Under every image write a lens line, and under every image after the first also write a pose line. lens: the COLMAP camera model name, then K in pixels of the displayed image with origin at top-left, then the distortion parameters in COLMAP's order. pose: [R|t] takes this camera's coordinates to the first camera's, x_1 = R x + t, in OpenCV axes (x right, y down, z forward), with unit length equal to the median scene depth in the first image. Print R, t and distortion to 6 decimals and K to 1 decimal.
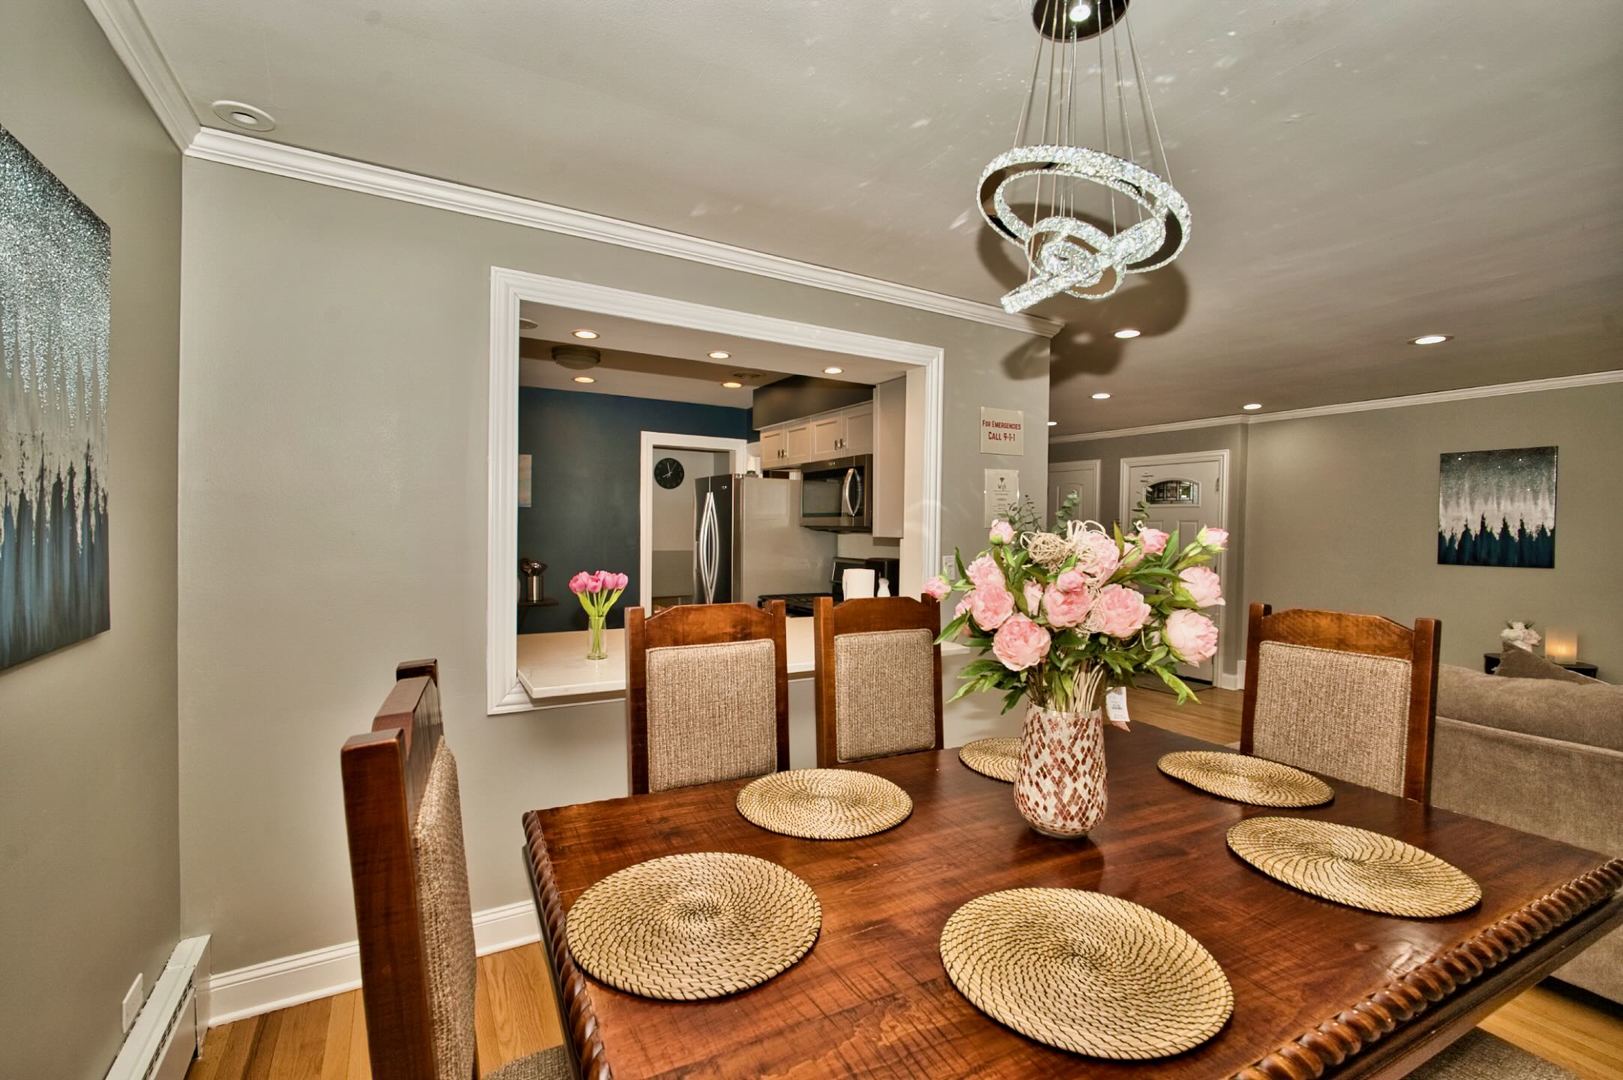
lens RADIAL K [[705.0, 0, 815.4], [0, 705.0, 535.9], [0, 0, 1]] dist [-0.023628, 0.006505]
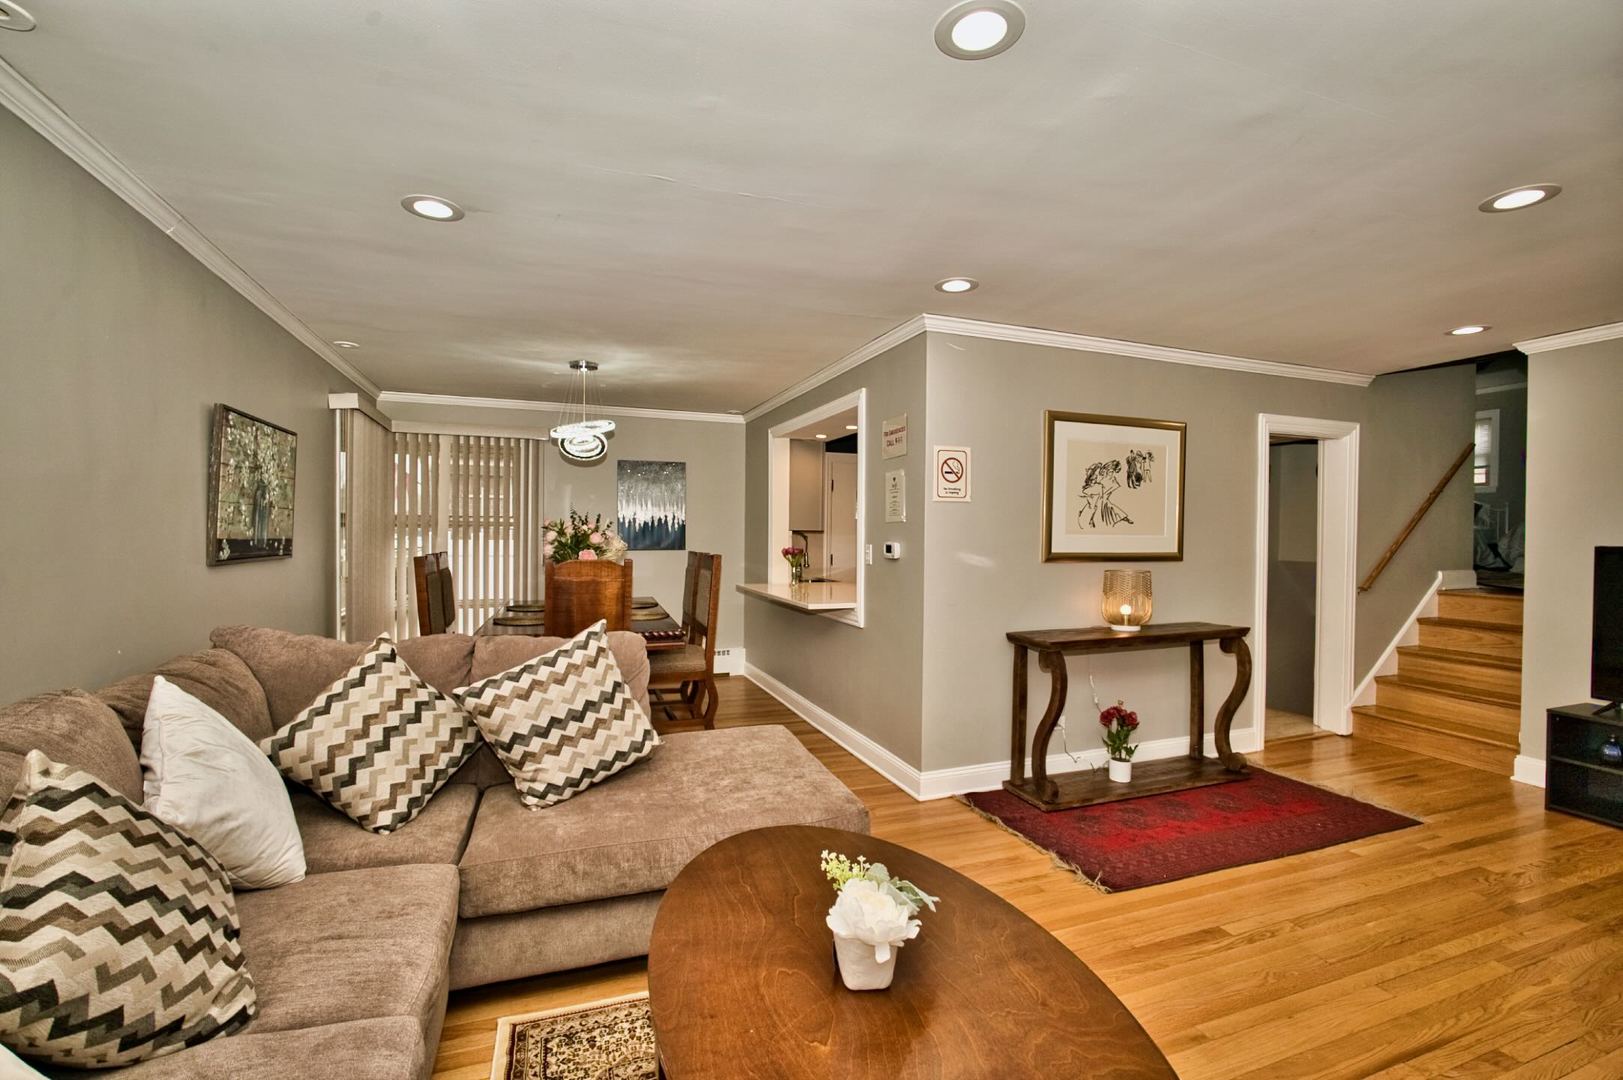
lens RADIAL K [[705.0, 0, 811.2], [0, 705.0, 540.0], [0, 0, 1]] dist [-0.023628, 0.006505]
pose [[-0.170869, -0.004369, -0.985284, 0.976848], [-0.026818, 0.999640, 0.000218, 0.015925], [0.984929, 0.026460, -0.170925, 0.732112]]
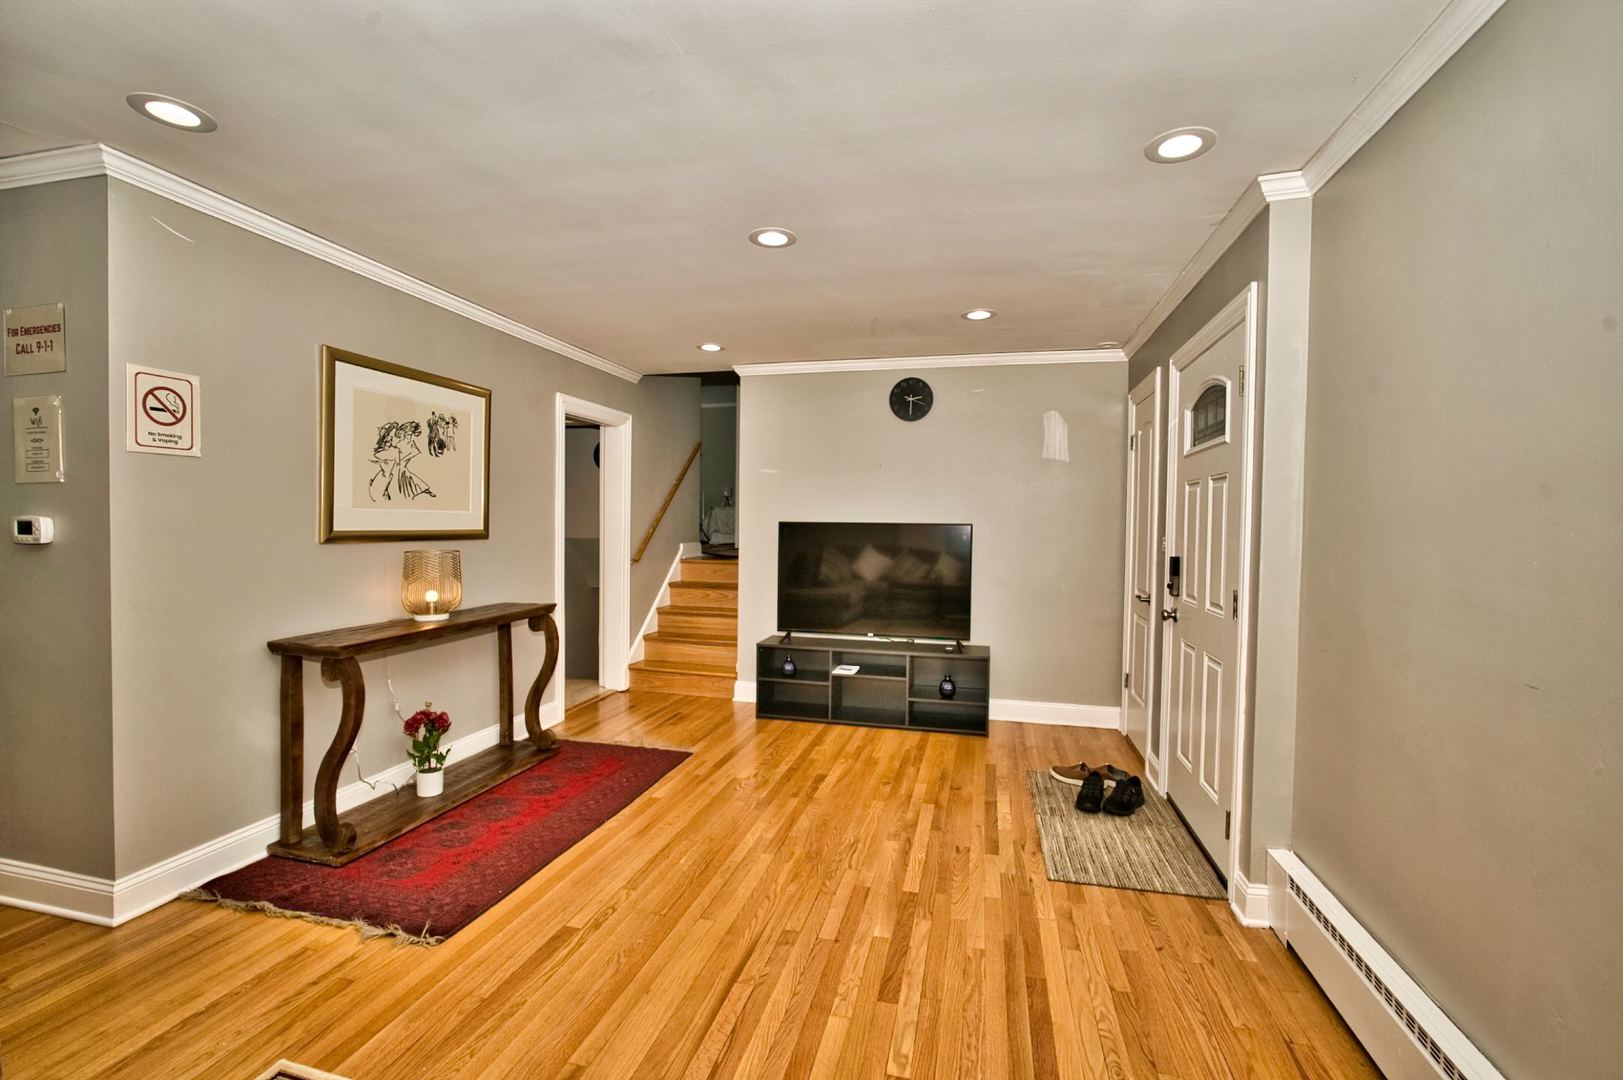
lens RADIAL K [[705.0, 0, 810.2], [0, 705.0, 541.2], [0, 0, 1]] dist [-0.023628, 0.006505]
pose [[0.711074, 0.013793, -0.702982, 0.877641], [-0.014303, 0.999884, 0.005151, 0.022910], [0.702971, 0.006392, 0.711189, 0.723035]]
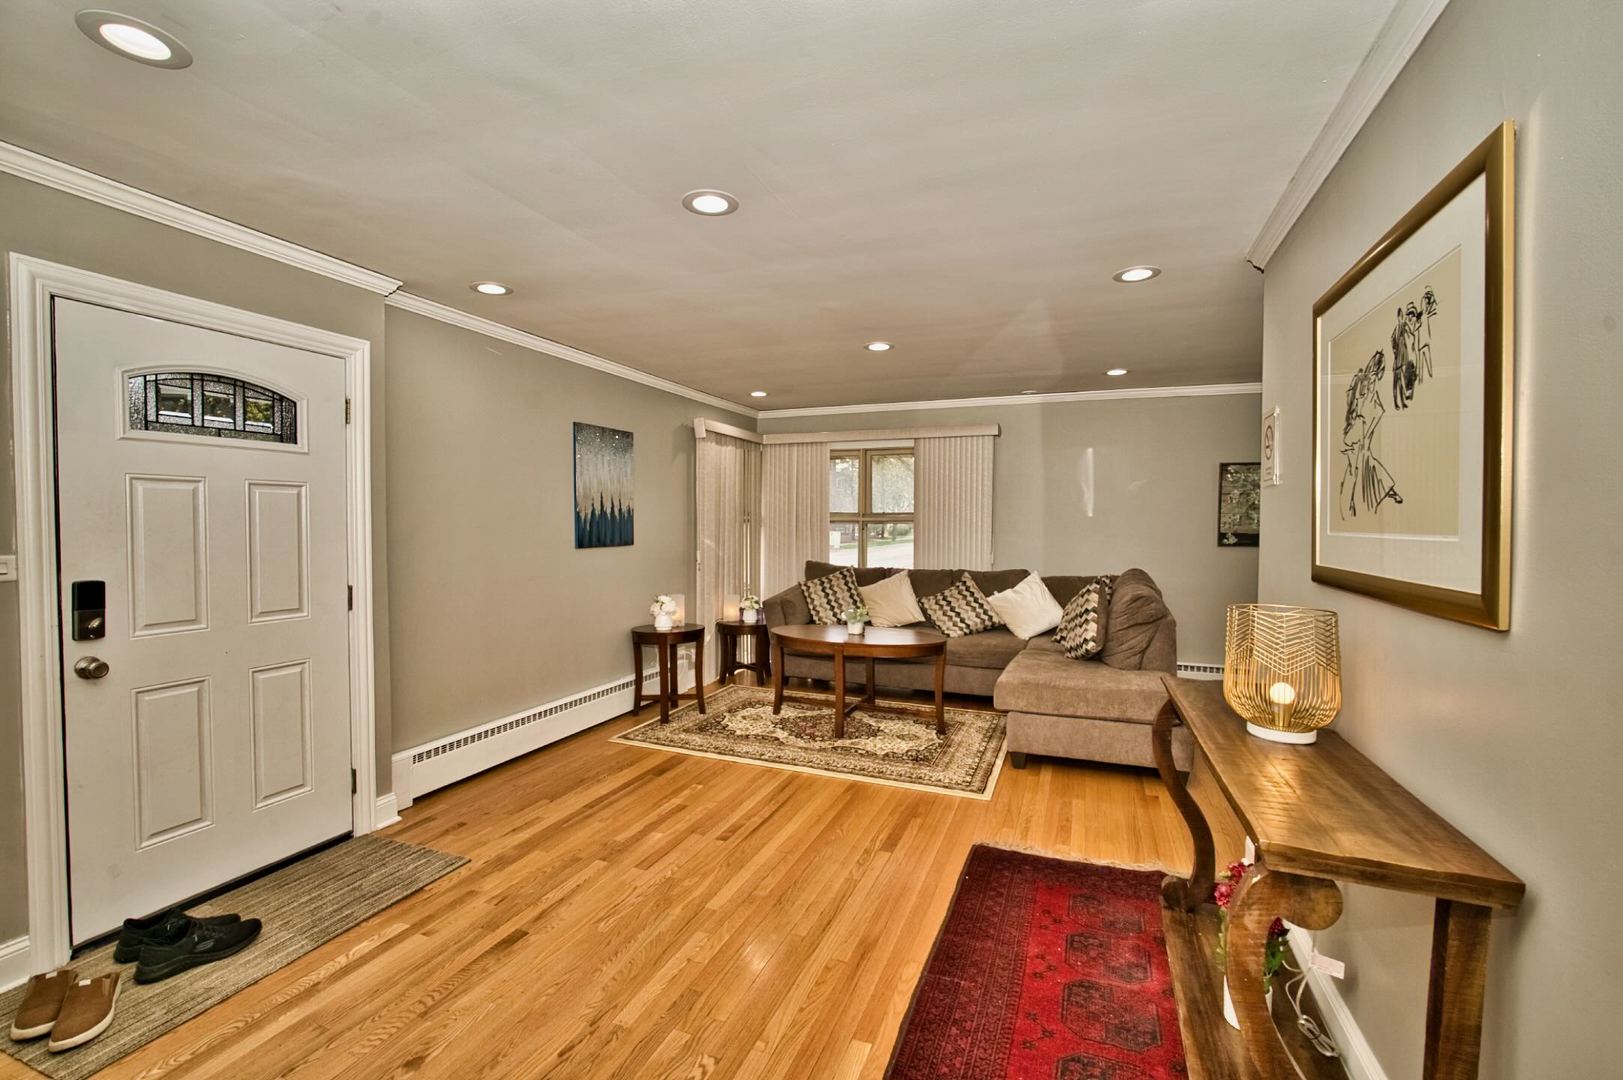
lens RADIAL K [[705.0, 0, 810.0], [0, 705.0, 540.4], [0, 0, 1]] dist [-0.023628, 0.006505]
pose [[-0.614878, -0.036777, 0.787764, 0.022410], [-0.000356, 0.998925, 0.046358, -0.010874], [-0.788622, 0.028224, -0.614230, 1.353518]]
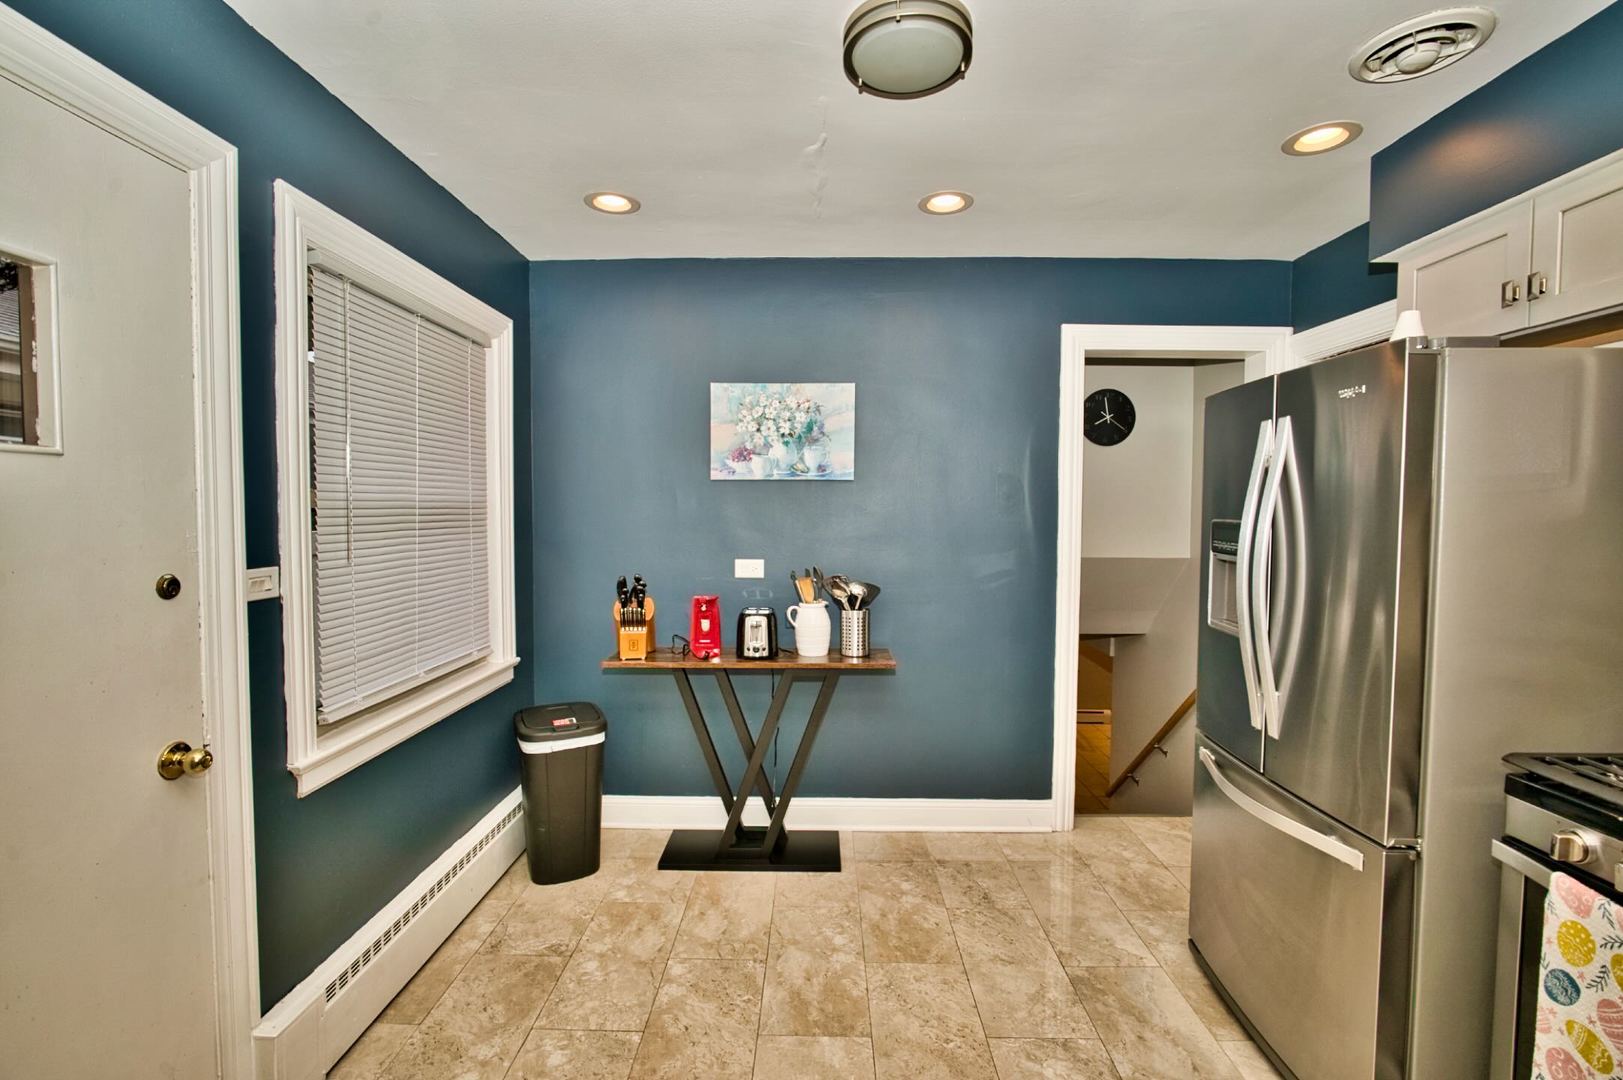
lens RADIAL K [[705.0, 0, 803.1], [0, 705.0, 535.7], [0, 0, 1]] dist [-0.023628, 0.006505]
pose [[0.847462, 0.013579, -0.530682, -0.161698], [-0.004136, 0.999811, 0.018977, -0.007510], [0.530839, -0.013887, 0.847359, 0.562027]]
